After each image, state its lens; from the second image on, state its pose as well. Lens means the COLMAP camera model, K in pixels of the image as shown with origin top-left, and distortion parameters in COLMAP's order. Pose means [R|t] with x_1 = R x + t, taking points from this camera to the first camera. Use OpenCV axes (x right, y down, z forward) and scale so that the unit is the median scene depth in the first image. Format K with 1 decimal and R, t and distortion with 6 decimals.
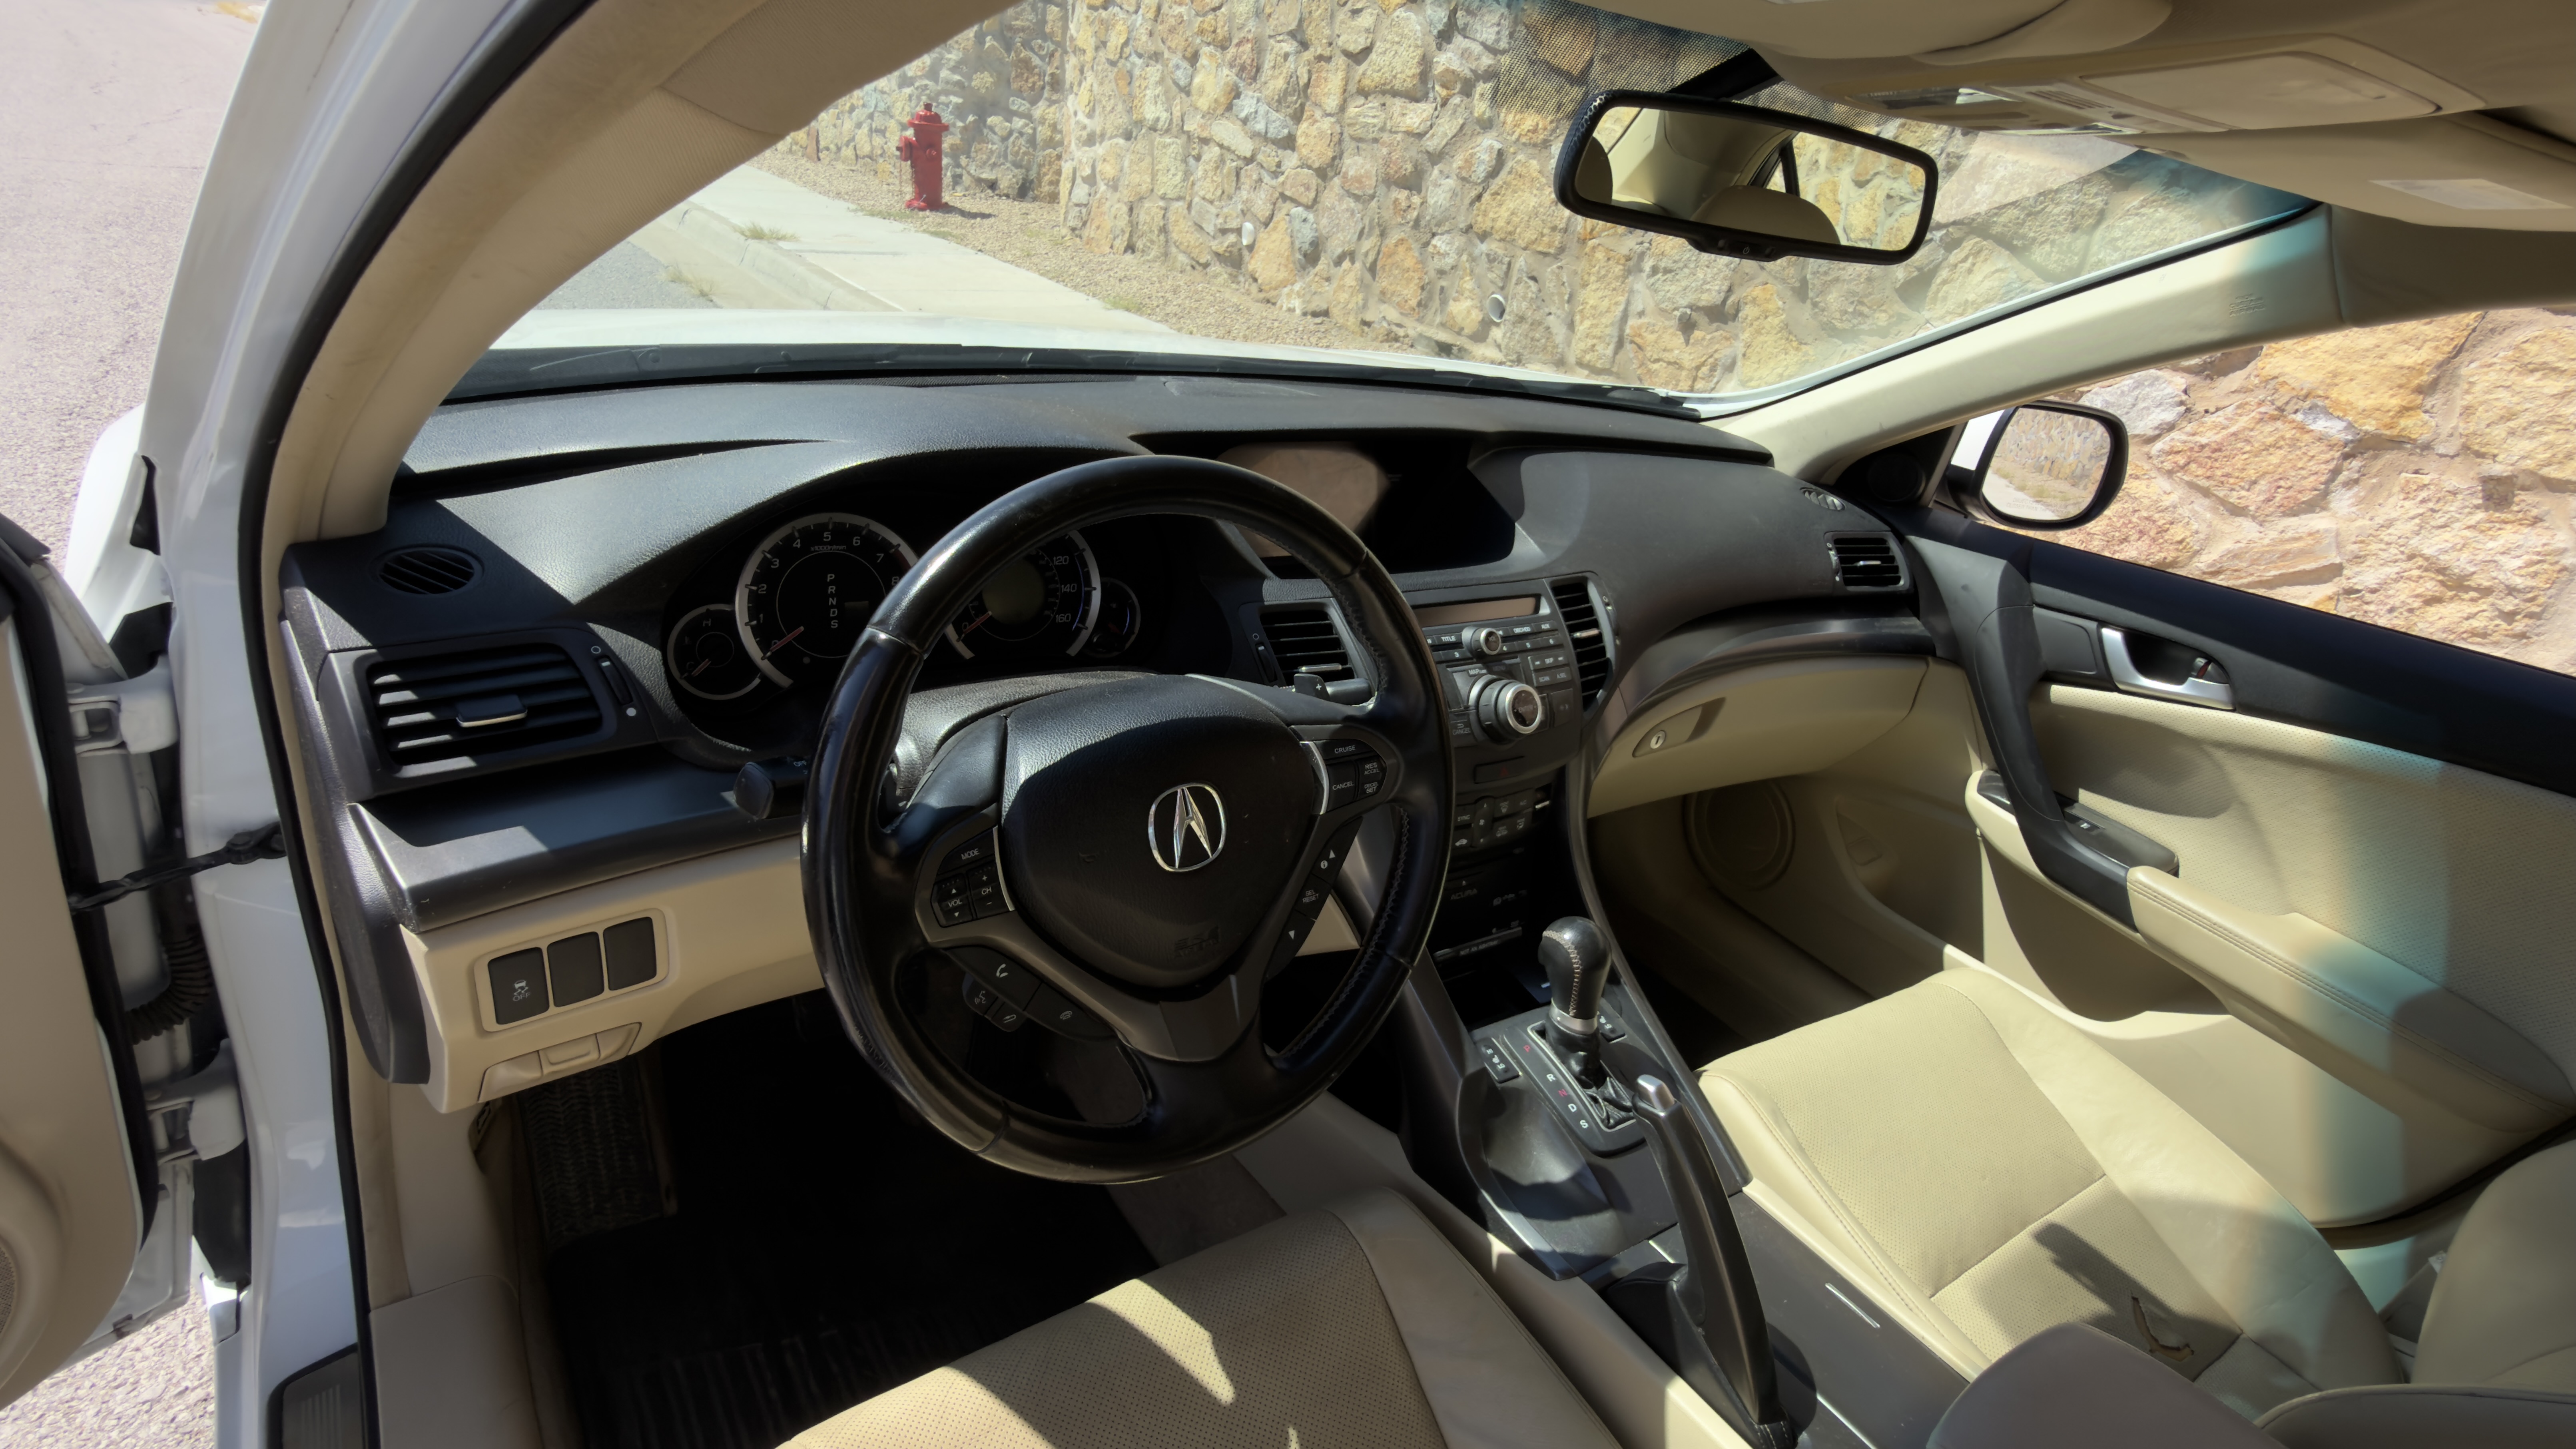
lens RADIAL K [[1290.4, 0, 1288.6], [0, 1290.4, 728.4], [0, 0, 1]] dist [0.008010, -0.001097]
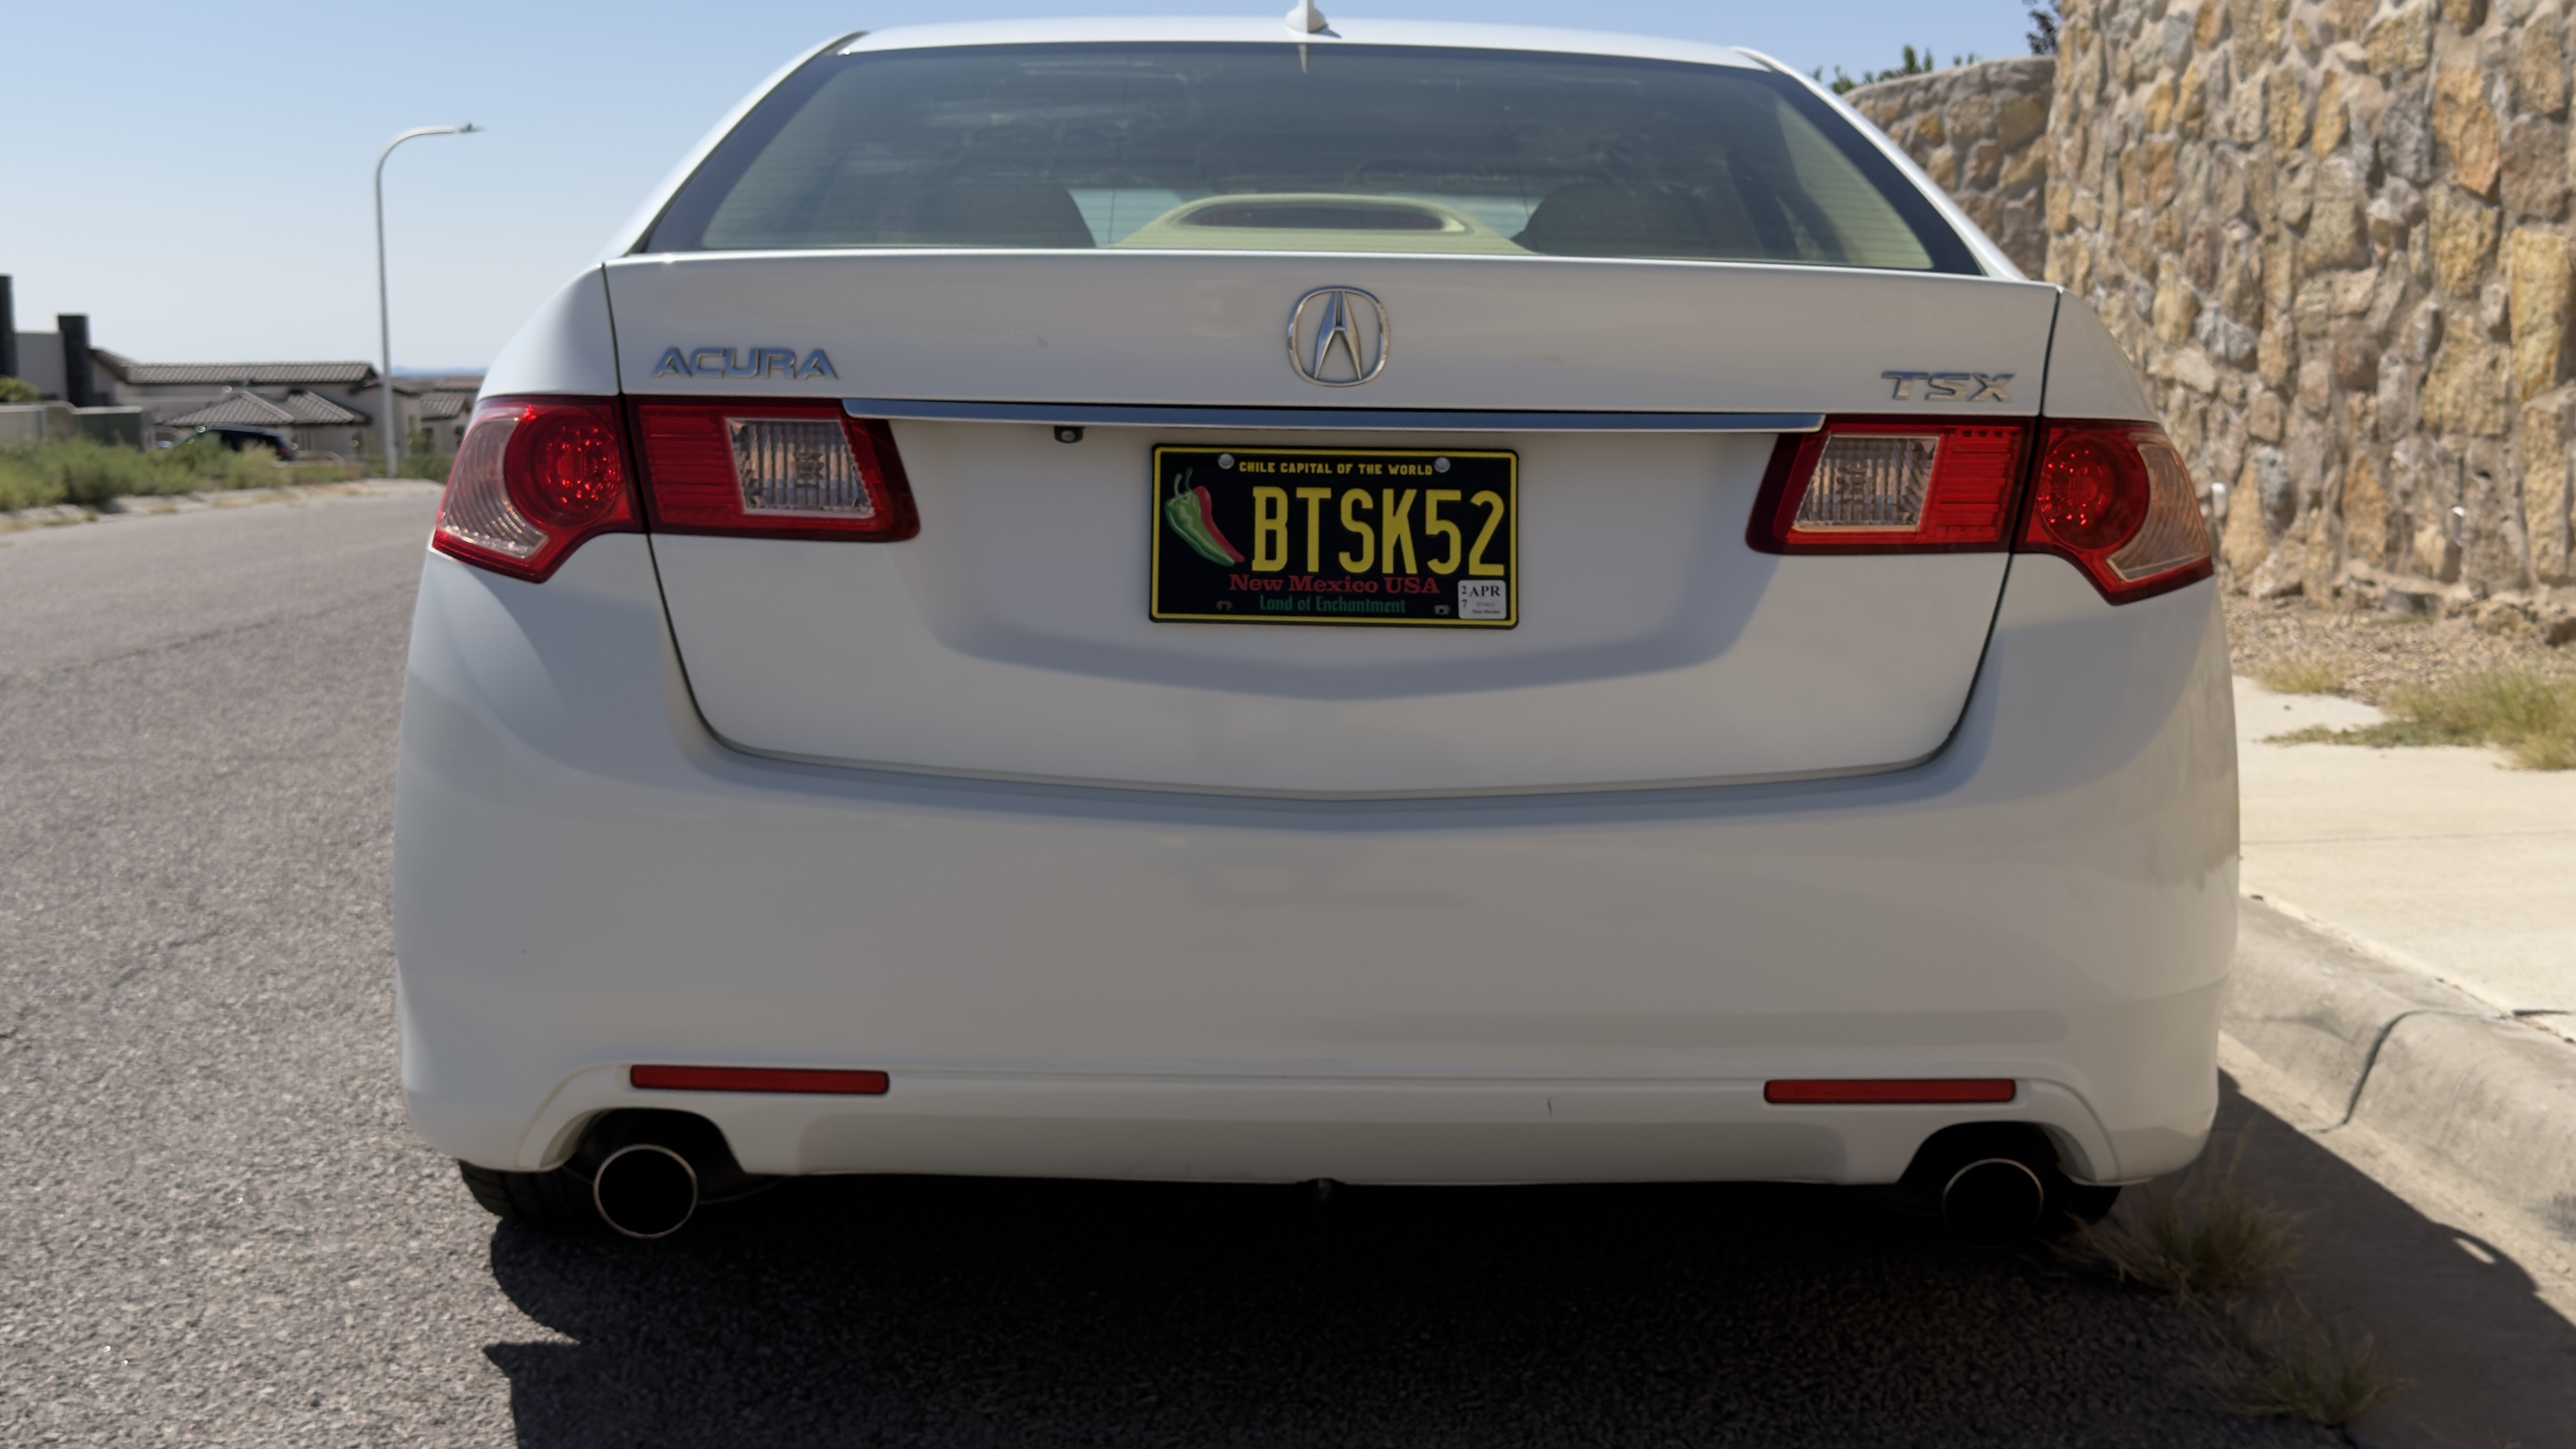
lens RADIAL K [[3003.2, 0, 1281.8], [0, 3003.2, 773.0], [0, 0, 1]] dist [0.066861, 0.000000]
pose [[0.831574, -0.065721, -0.551512, 0.524717], [-0.134899, 0.939342, -0.315339, 0.371691], [0.538783, 0.336626, 0.772267, -0.488909]]
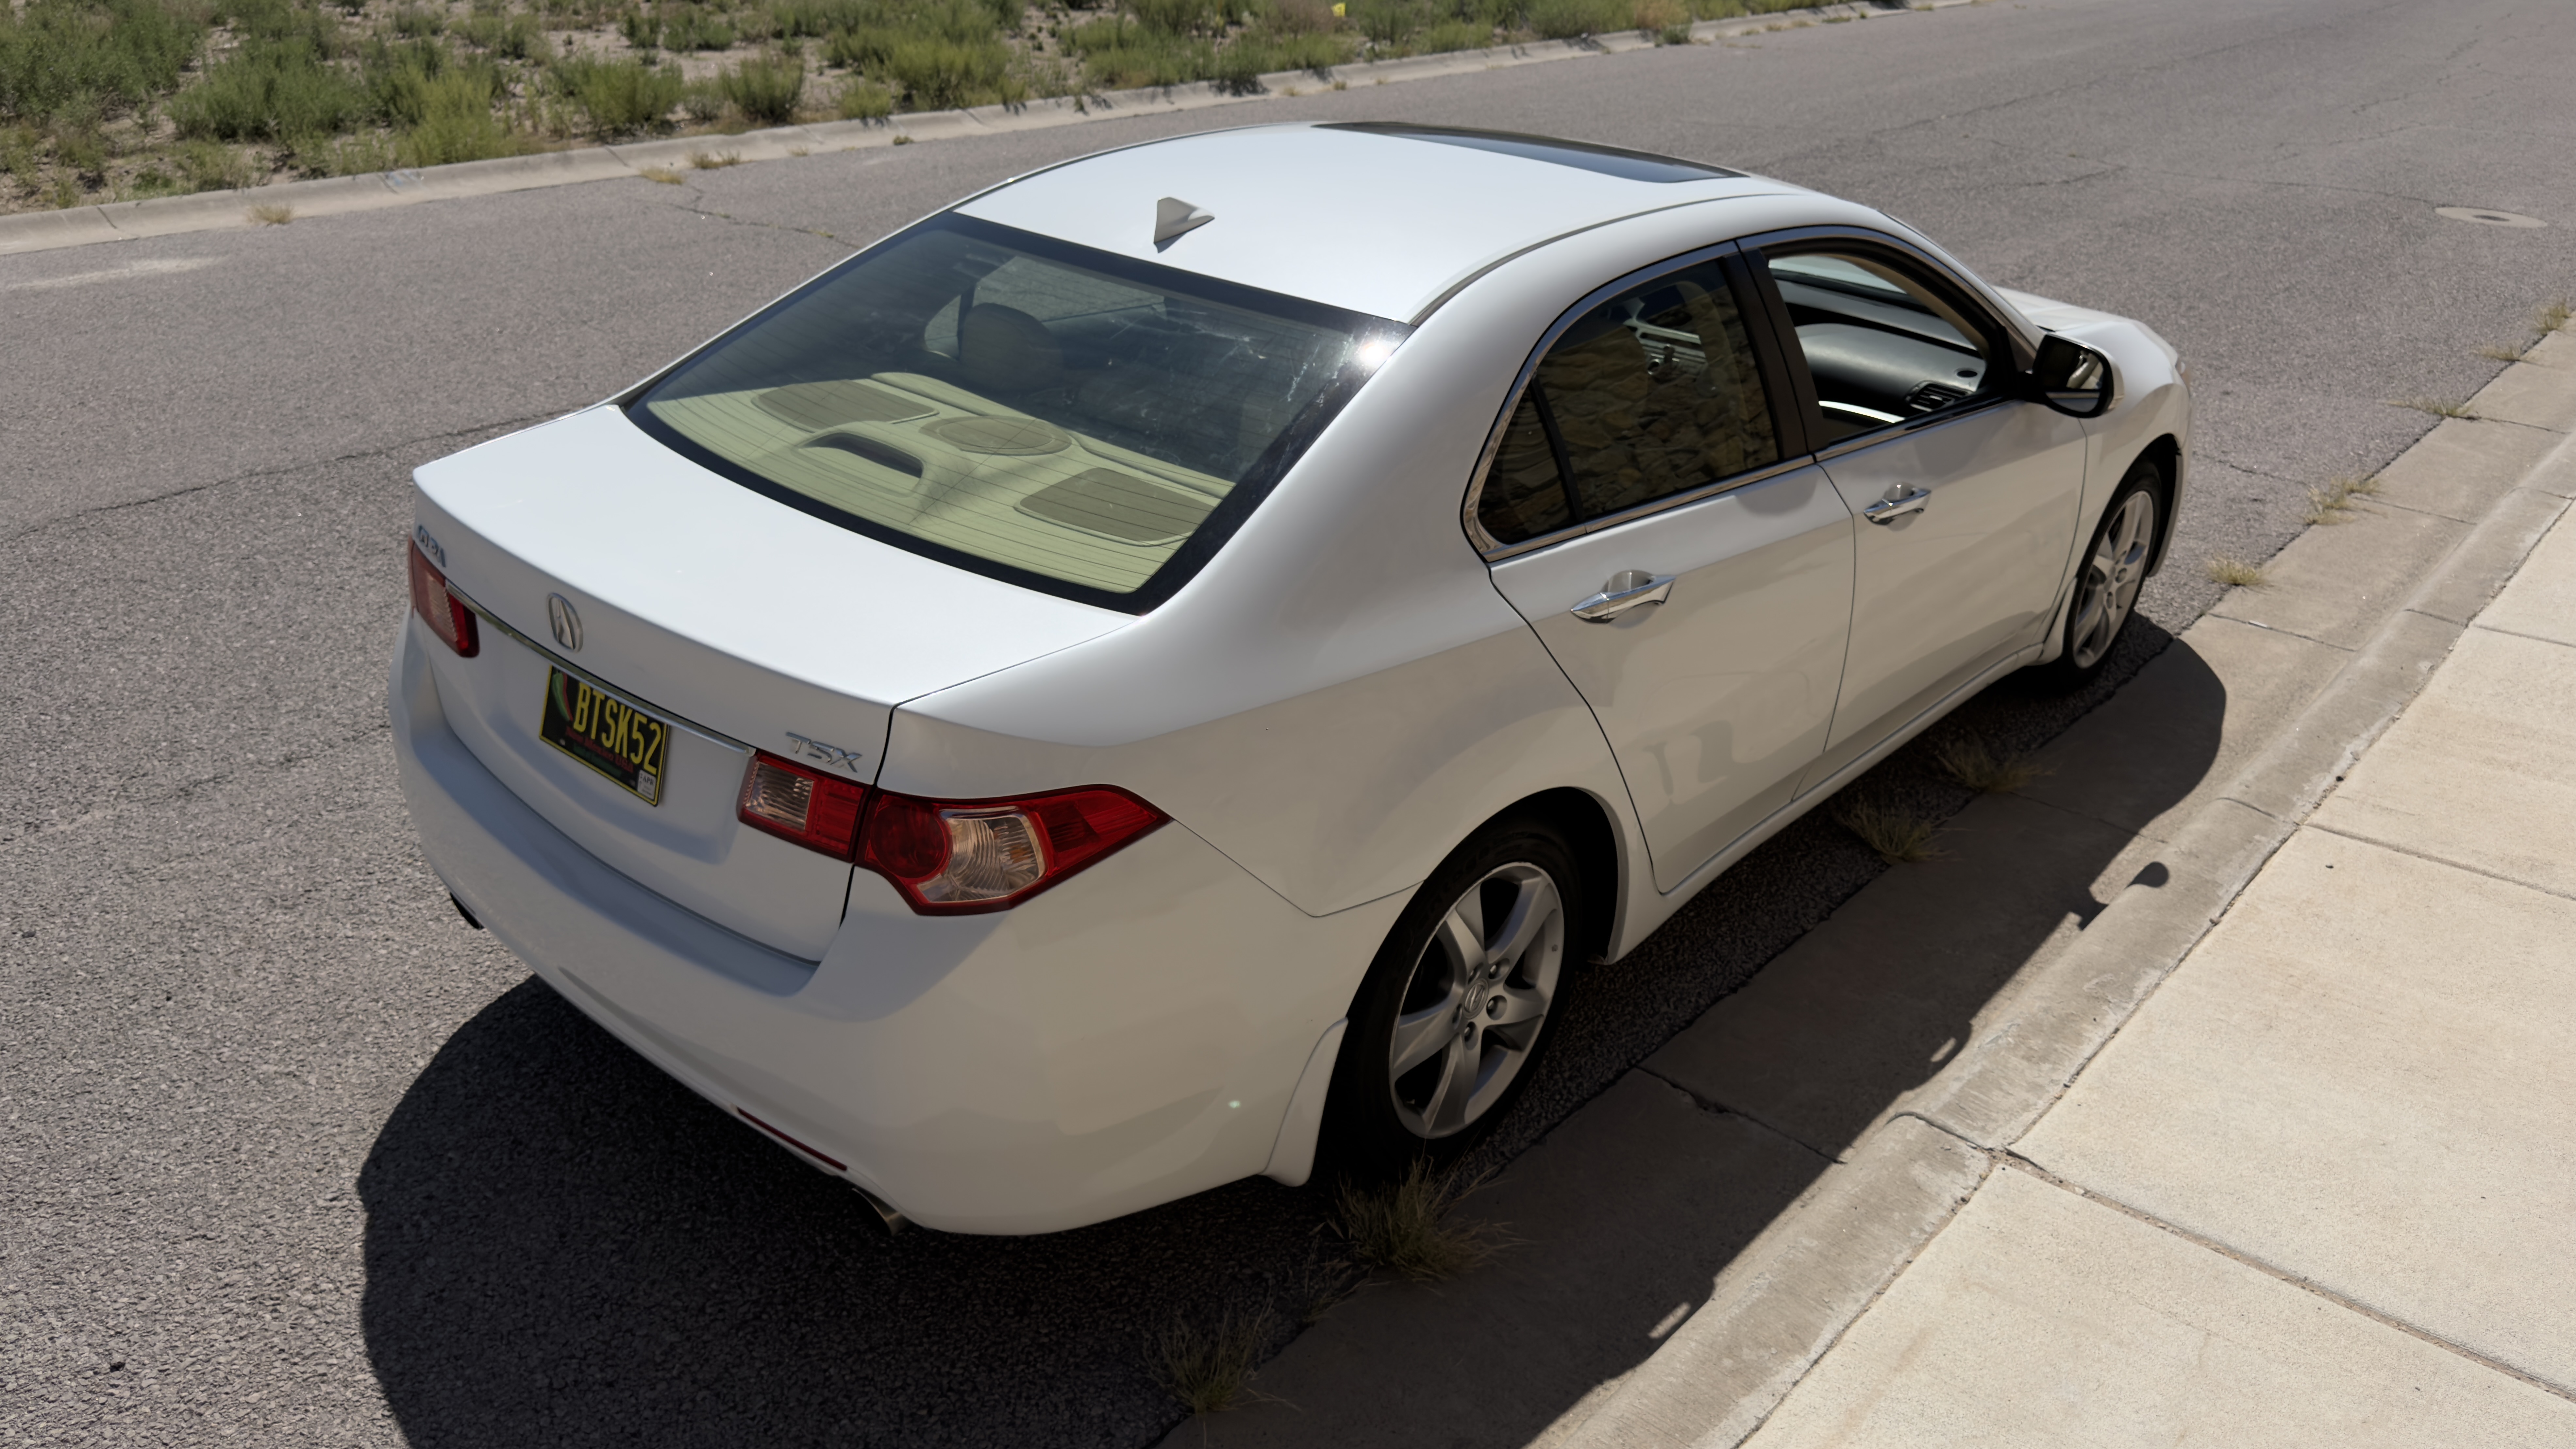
lens RADIAL K [[1865.7, 0, 1282.6], [0, 1865.7, 722.1], [0, 0, 1]] dist [0.040659, -0.055241]
pose [[0.245072, 0.296954, -0.922907, 0.761667], [-0.411592, 0.893761, 0.178280, 0.055887], [0.877799, 0.336170, 0.341260, -0.179087]]
